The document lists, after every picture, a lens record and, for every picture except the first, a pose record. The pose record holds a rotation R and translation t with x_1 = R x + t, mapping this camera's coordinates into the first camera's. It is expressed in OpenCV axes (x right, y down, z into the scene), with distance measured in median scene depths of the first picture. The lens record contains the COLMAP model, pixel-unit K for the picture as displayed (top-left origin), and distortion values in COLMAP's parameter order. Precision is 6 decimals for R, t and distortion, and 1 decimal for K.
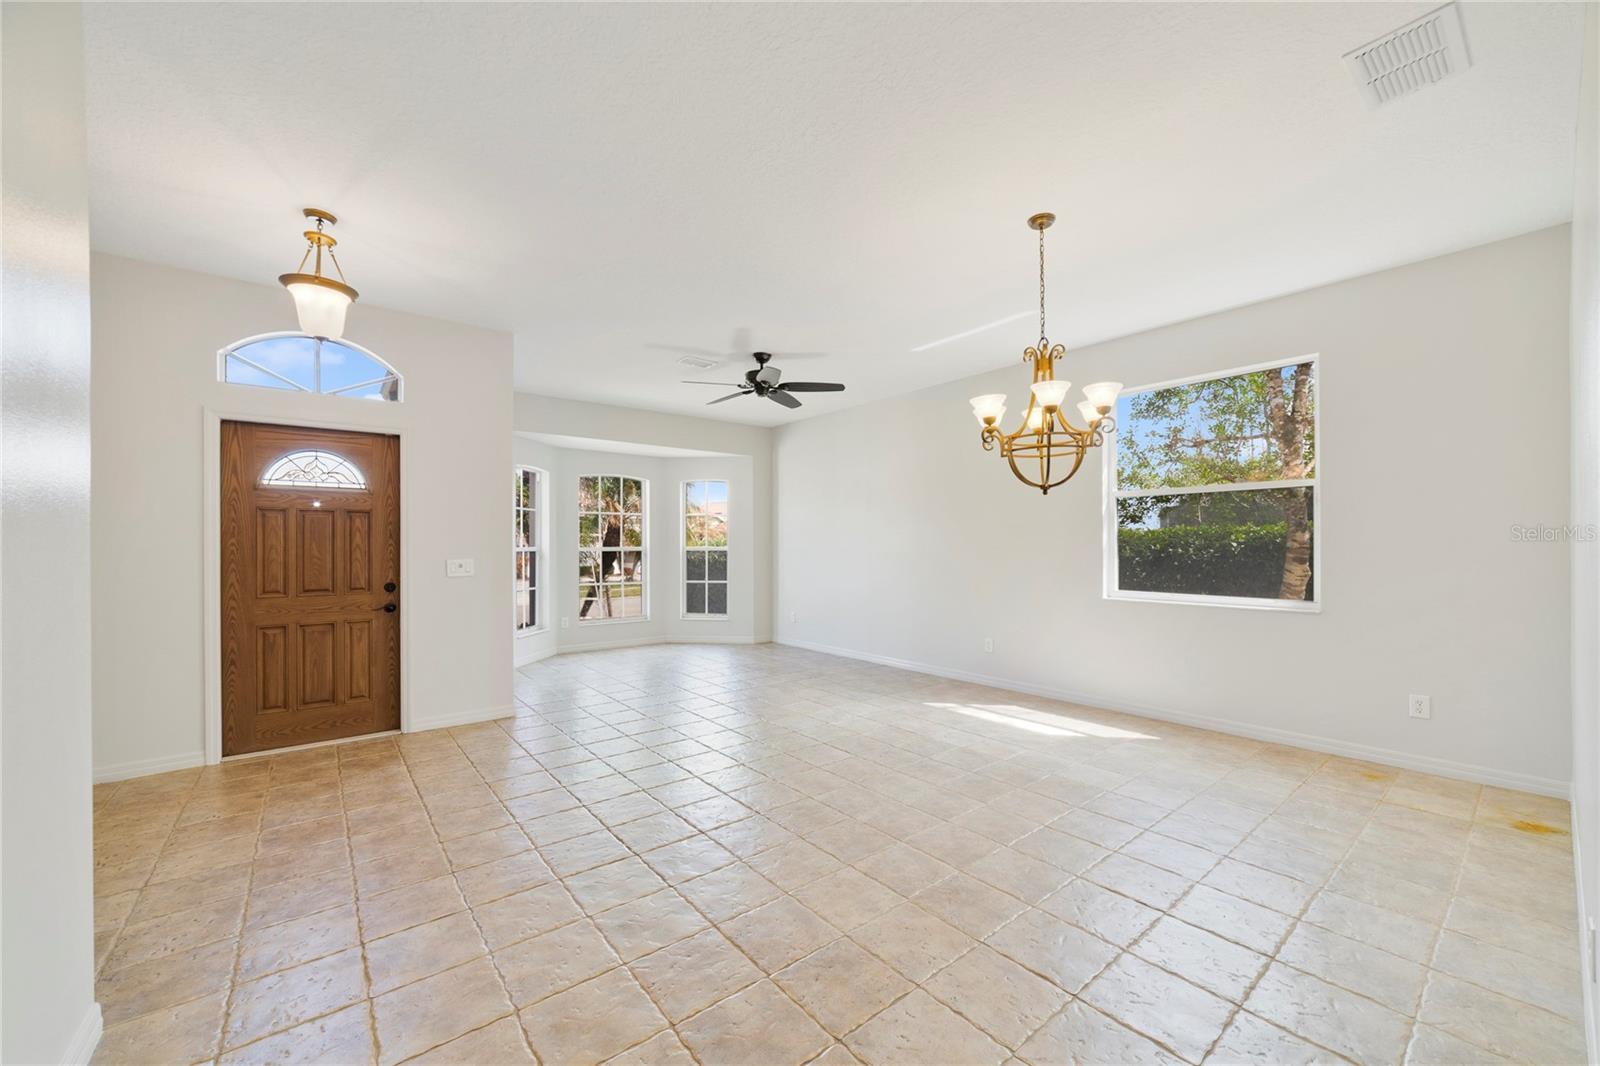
lens RADIAL K [[614.5, 0, 799.2], [0, 614.5, 541.5], [0, 0, 1]] dist [-0.007754, 0.002455]
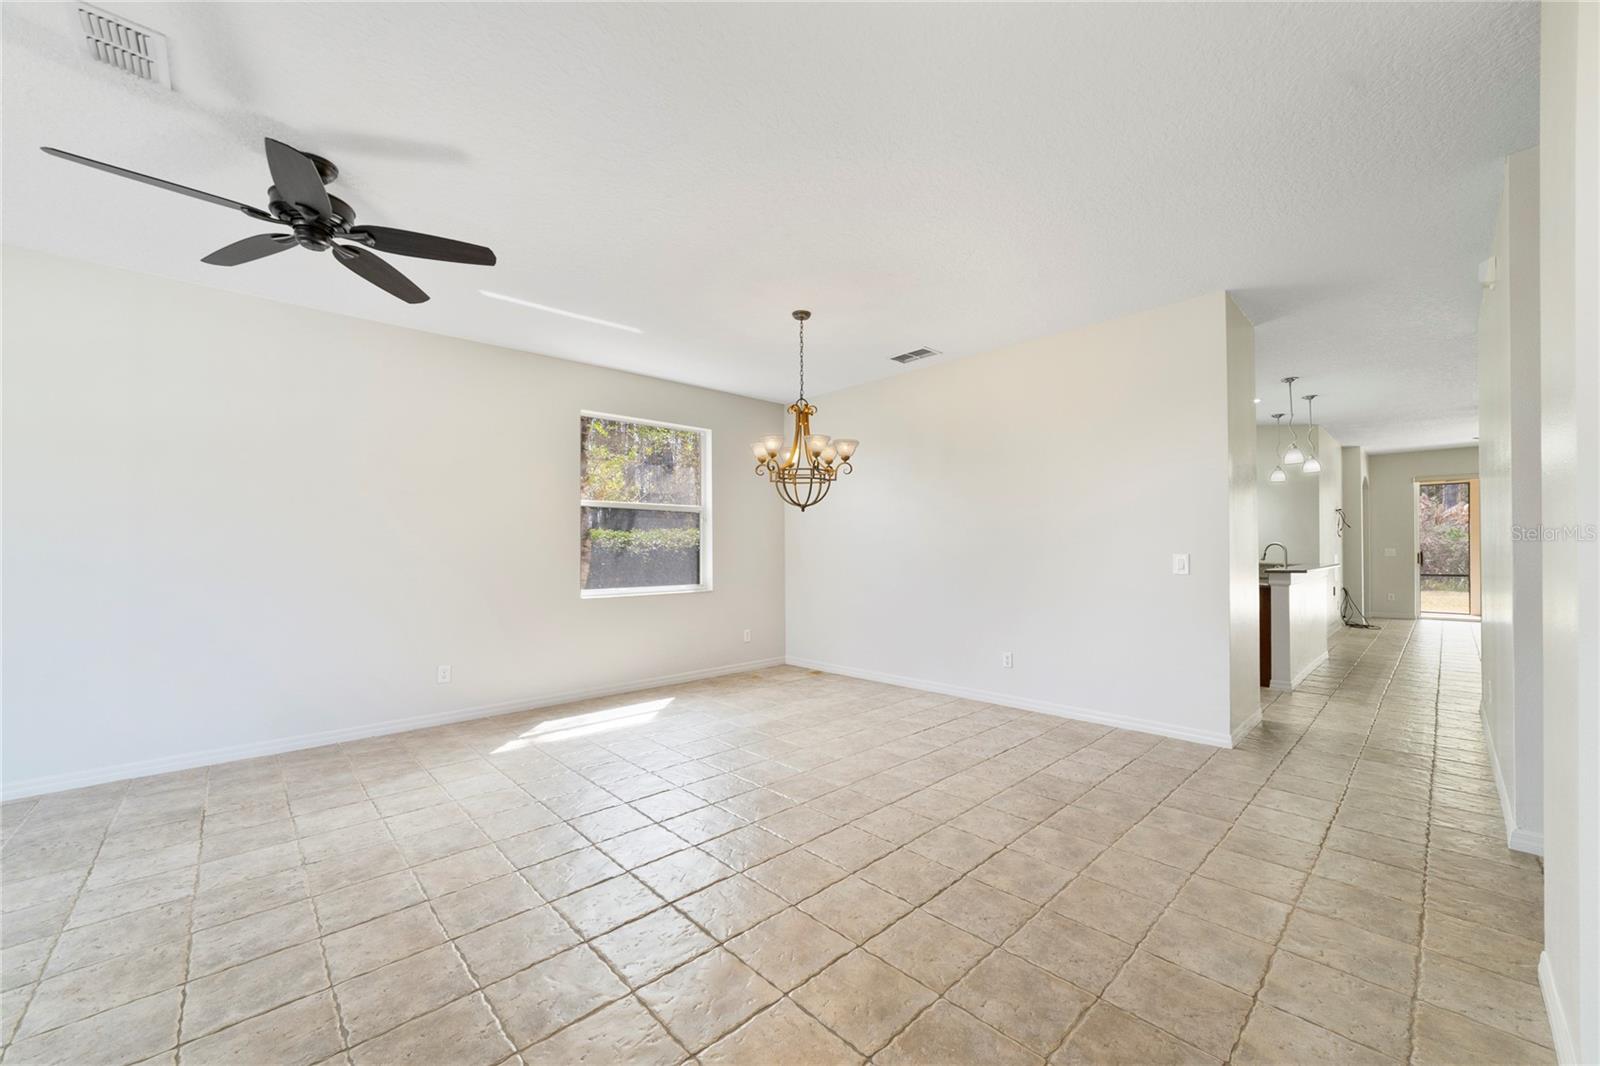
lens RADIAL K [[614.5, 0, 804.1], [0, 614.5, 550.1], [0, 0, 1]] dist [-0.007754, 0.002455]
pose [[-0.082340, -0.000331, 0.996604, -0.743604], [-0.004240, 0.999991, -0.000018, 0.005671], [-0.996595, -0.004227, -0.082340, 0.831635]]
